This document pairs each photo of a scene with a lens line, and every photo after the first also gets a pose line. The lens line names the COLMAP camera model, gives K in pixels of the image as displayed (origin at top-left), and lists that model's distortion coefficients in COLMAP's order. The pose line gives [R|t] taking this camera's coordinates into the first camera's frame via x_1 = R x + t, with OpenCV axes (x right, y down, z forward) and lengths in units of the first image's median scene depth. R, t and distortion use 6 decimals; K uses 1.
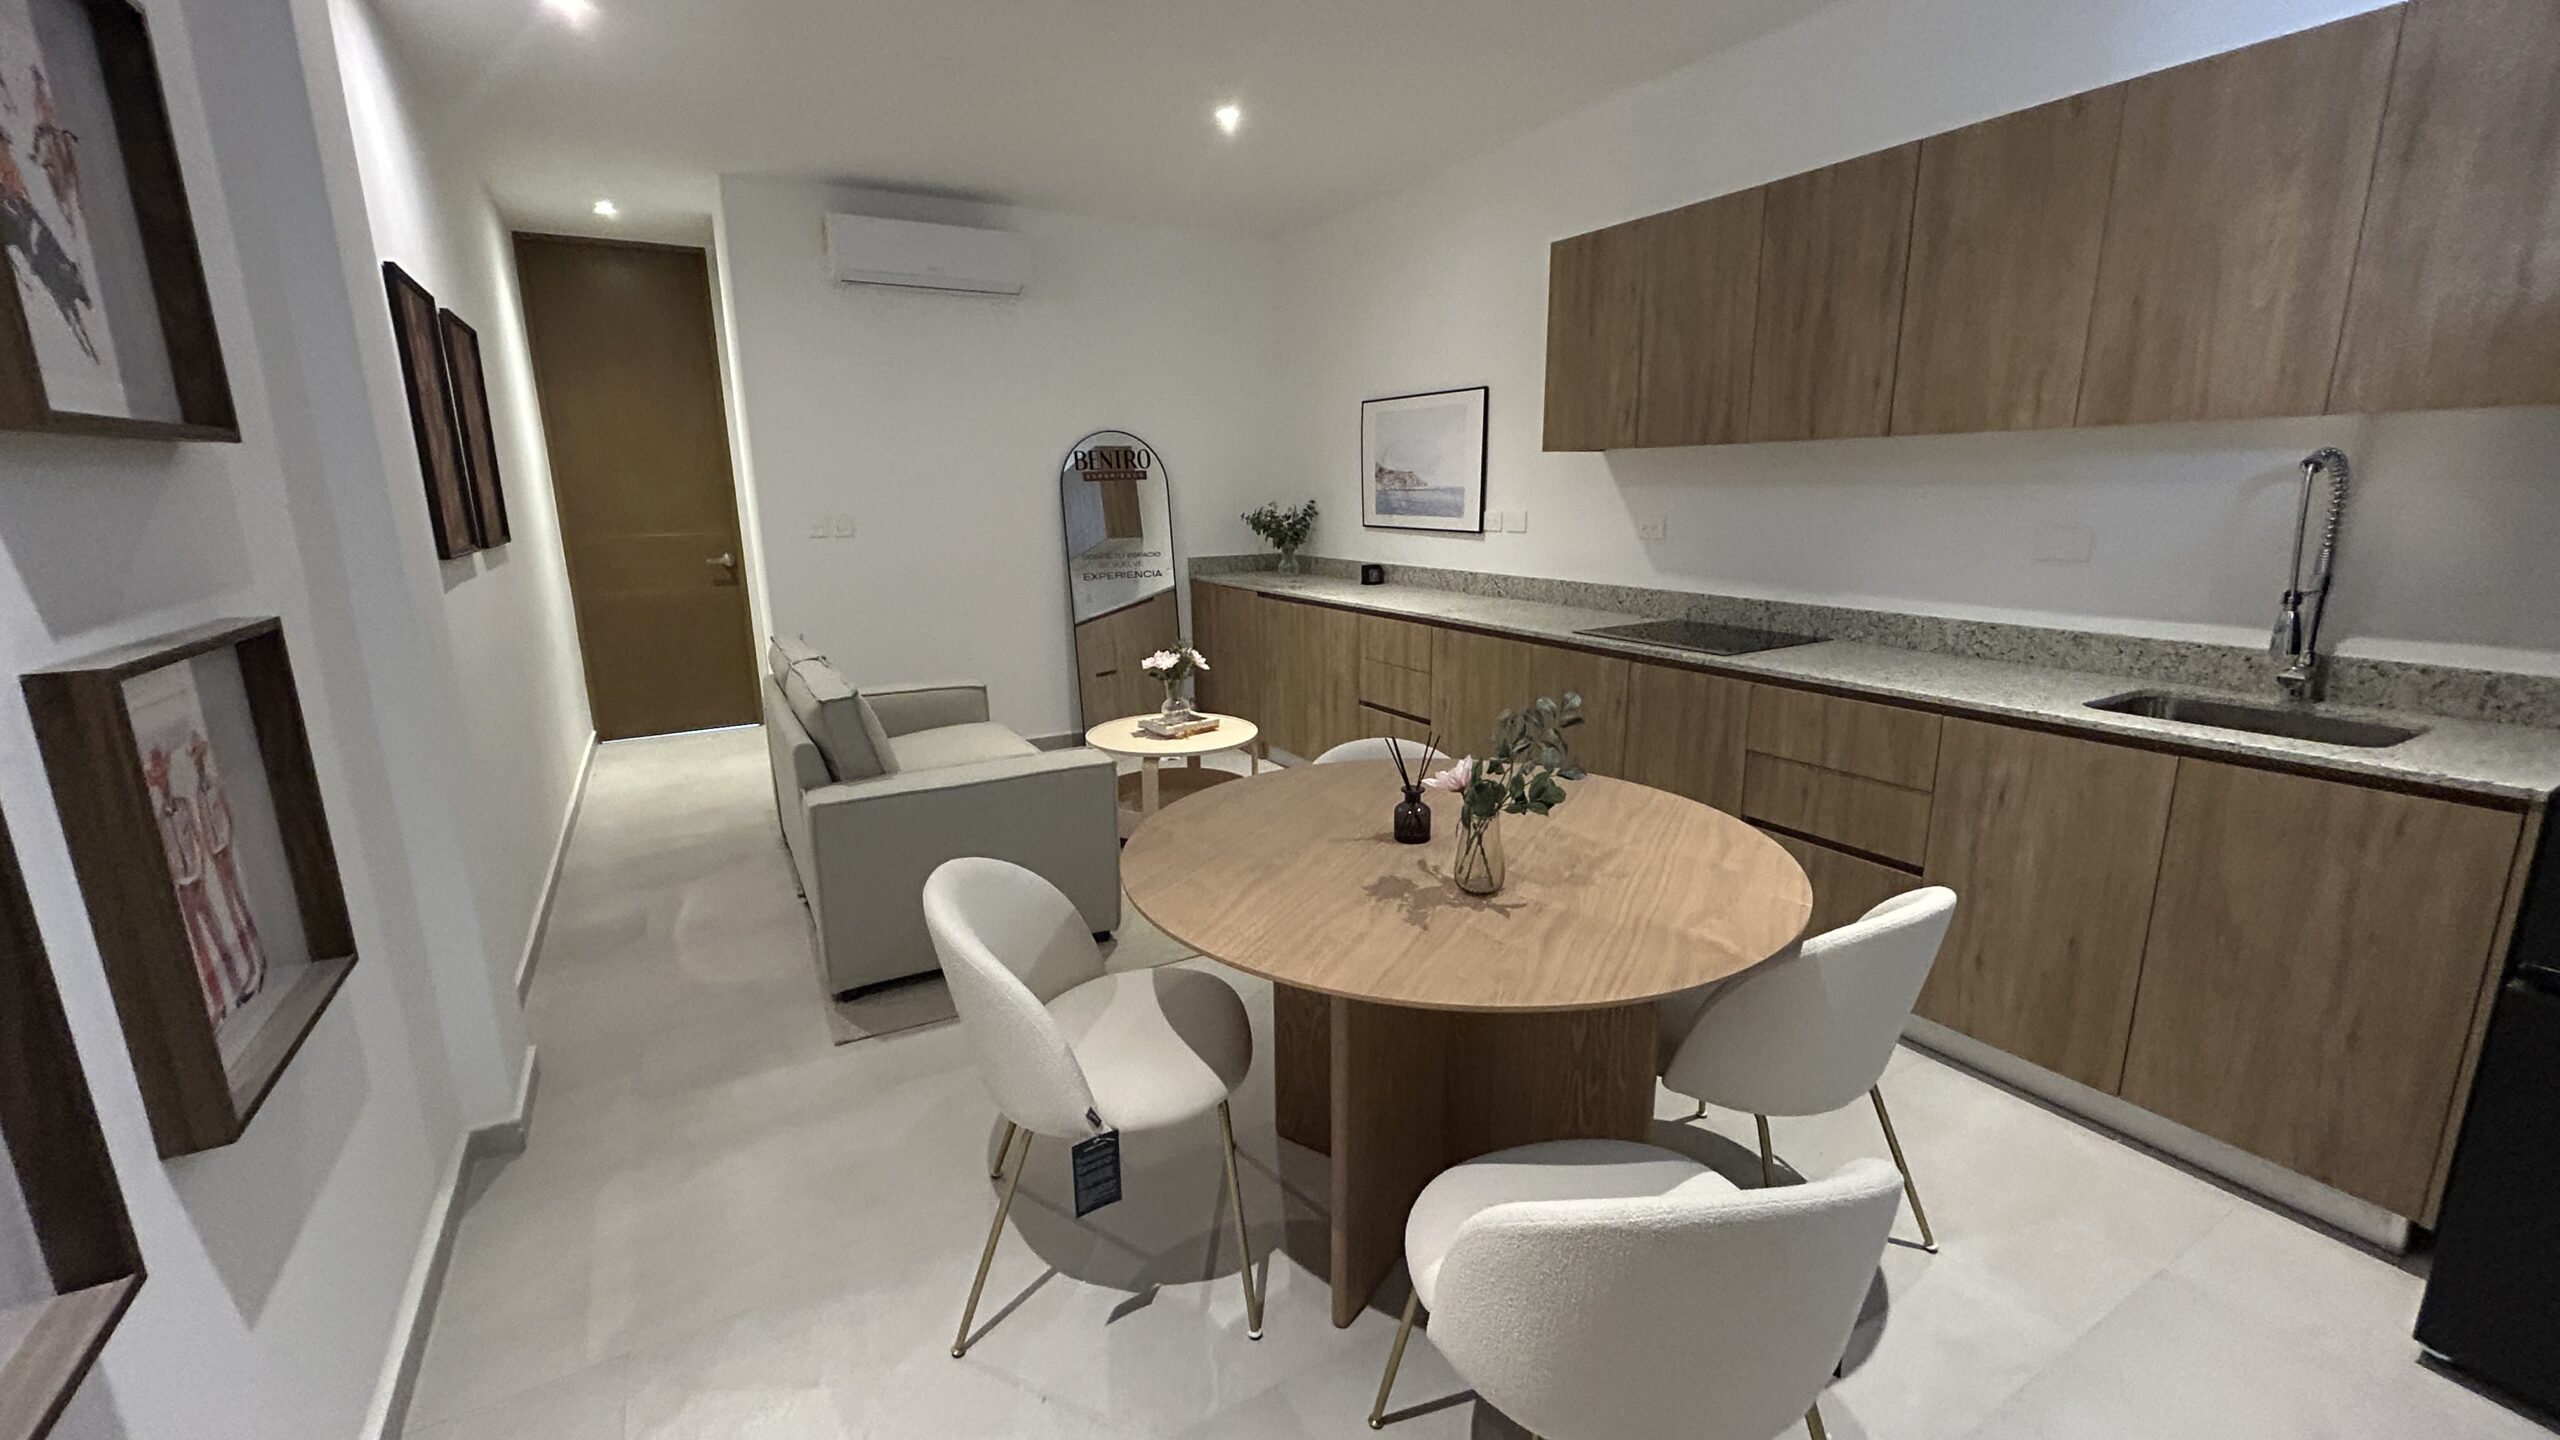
lens RADIAL K [[1038.7, 0, 1279.9], [0, 1038.7, 723.7], [0, 0, 1]] dist [-0.003295, 0.001981]
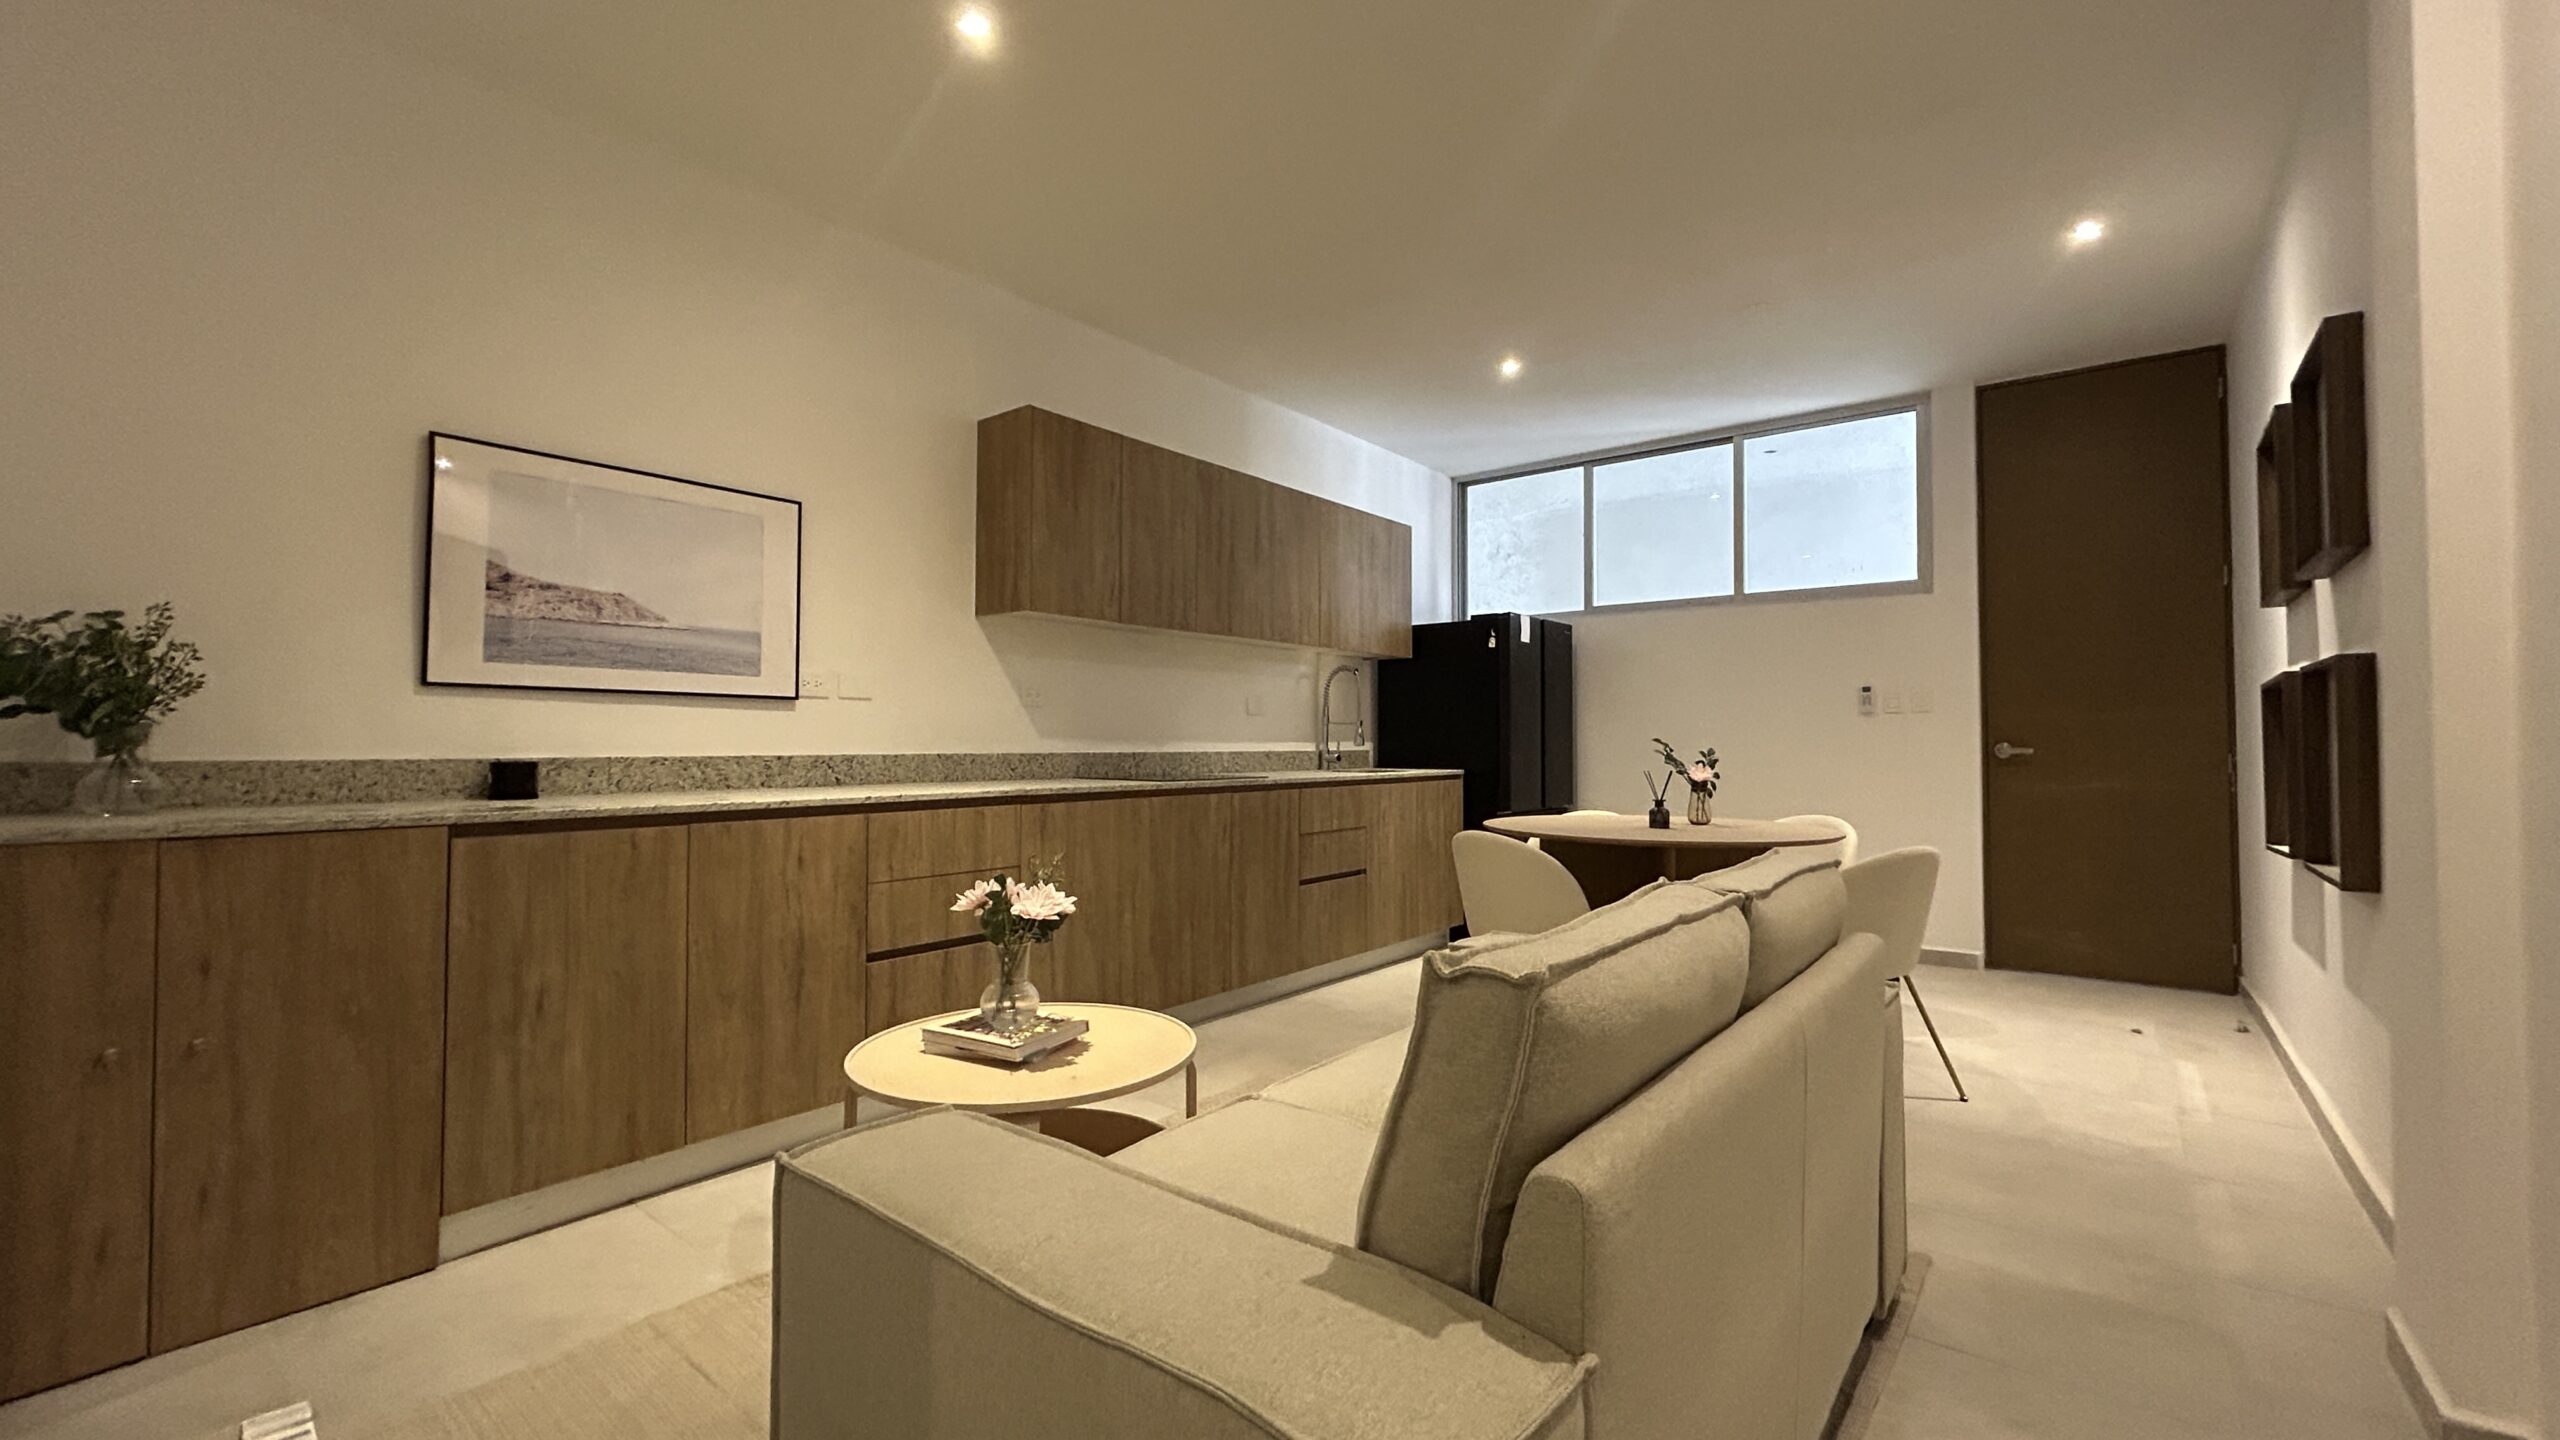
lens RADIAL K [[1038.7, 0, 1275.9], [0, 1038.7, 716.9], [0, 0, 1]] dist [-0.003295, 0.001981]
pose [[-0.368833, 0.037728, 0.928730, -0.666963], [0.212893, 0.976043, 0.044898, -0.154994], [-0.904787, 0.214280, -0.368029, 1.112963]]
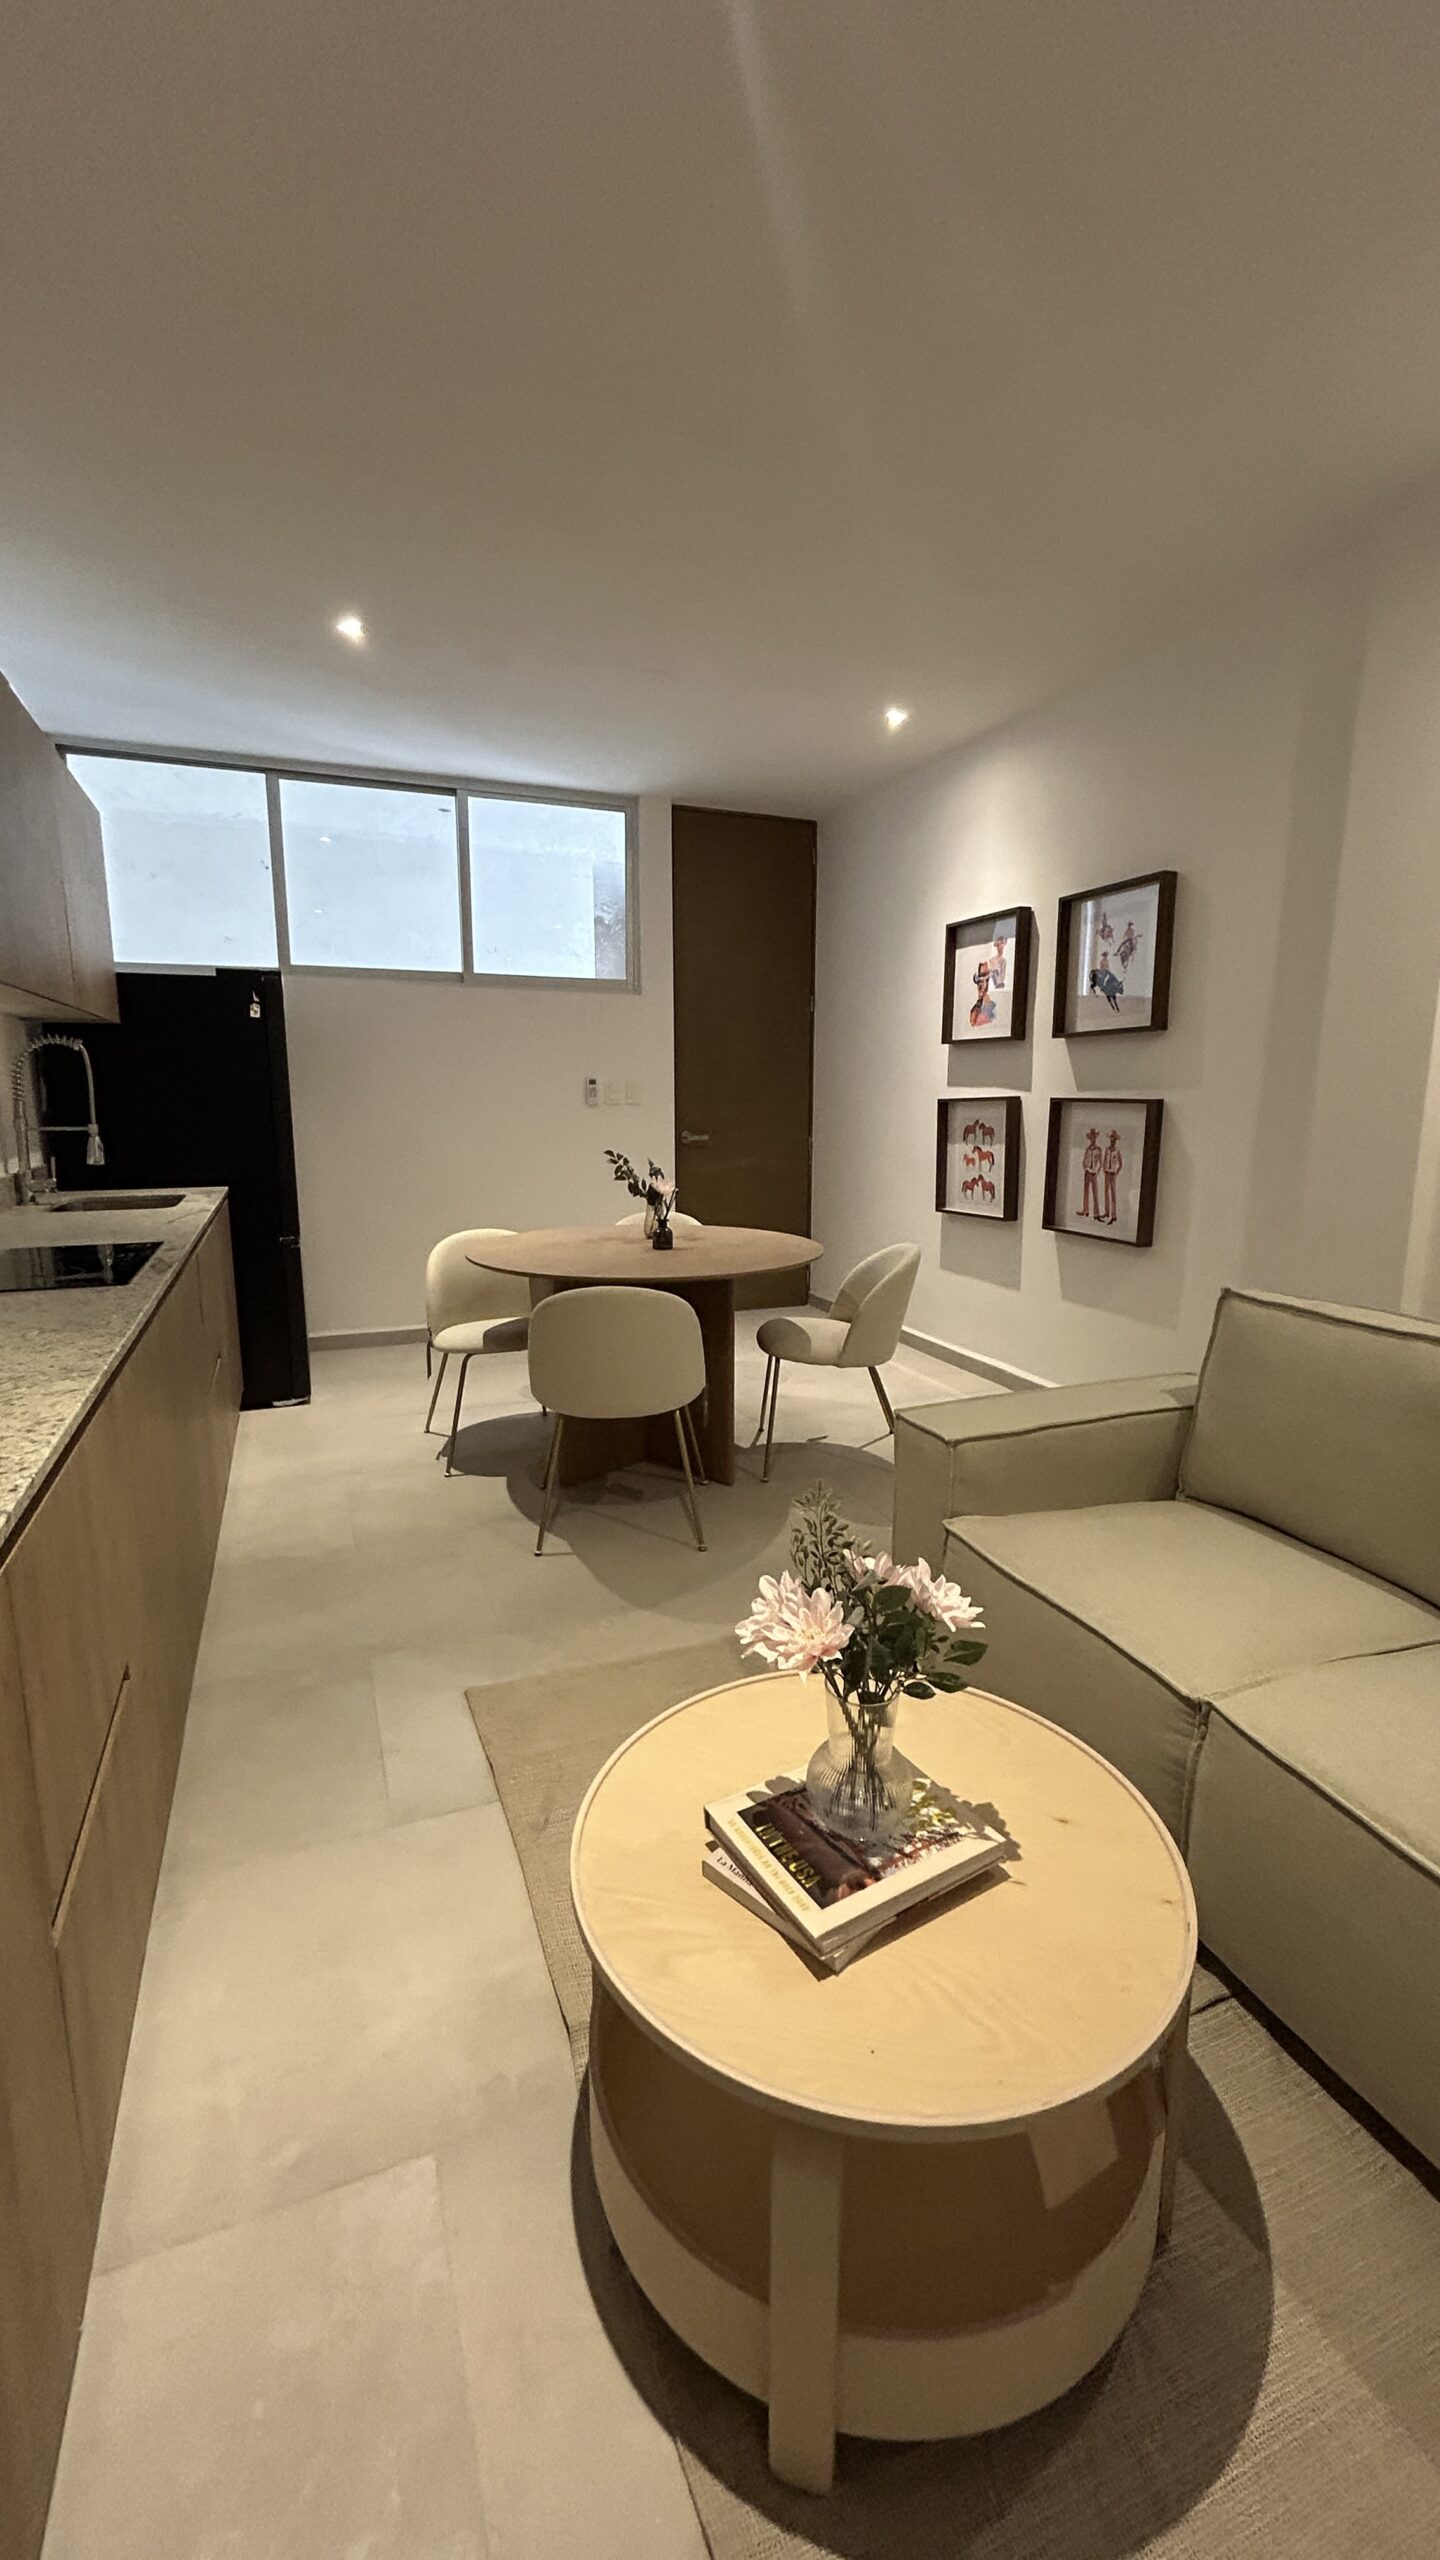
lens RADIAL K [[1038.7, 0, 718.0], [0, 1038.7, 1275.2], [0, 0, 1]] dist [-0.003295, 0.001981]
pose [[-0.990563, -0.012657, 0.136470, -0.108074], [0.041921, 0.920025, 0.389611, -0.263670], [-0.130487, 0.391656, -0.910812, 1.287330]]
